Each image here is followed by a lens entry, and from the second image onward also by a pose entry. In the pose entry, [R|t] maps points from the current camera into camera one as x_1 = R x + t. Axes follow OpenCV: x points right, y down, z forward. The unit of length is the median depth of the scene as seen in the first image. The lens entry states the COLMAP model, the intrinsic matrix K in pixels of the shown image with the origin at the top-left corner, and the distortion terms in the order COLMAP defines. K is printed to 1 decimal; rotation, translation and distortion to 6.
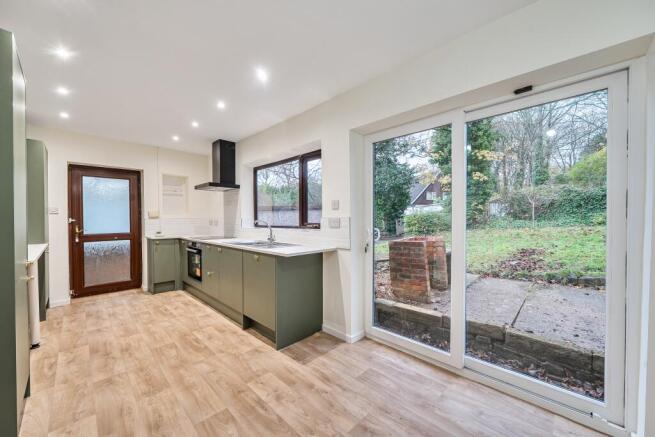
lens RADIAL K [[248.1, 0, 327.5], [0, 248.1, 218.5], [0, 0, 1]] dist [-0.000427, 0.000068]
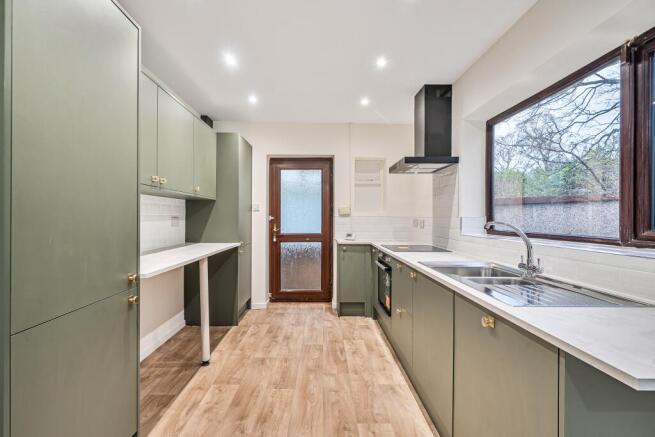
lens RADIAL K [[286.7, 0, 327.5], [0, 286.7, 218.5], [0, 0, 1]] dist [0.000549, 0.000019]
pose [[0.696806, 0.009914, -0.717191, -0.101176], [-0.008341, 0.999949, 0.005719, 0.001571], [0.717211, 0.001998, 0.696853, 0.358458]]
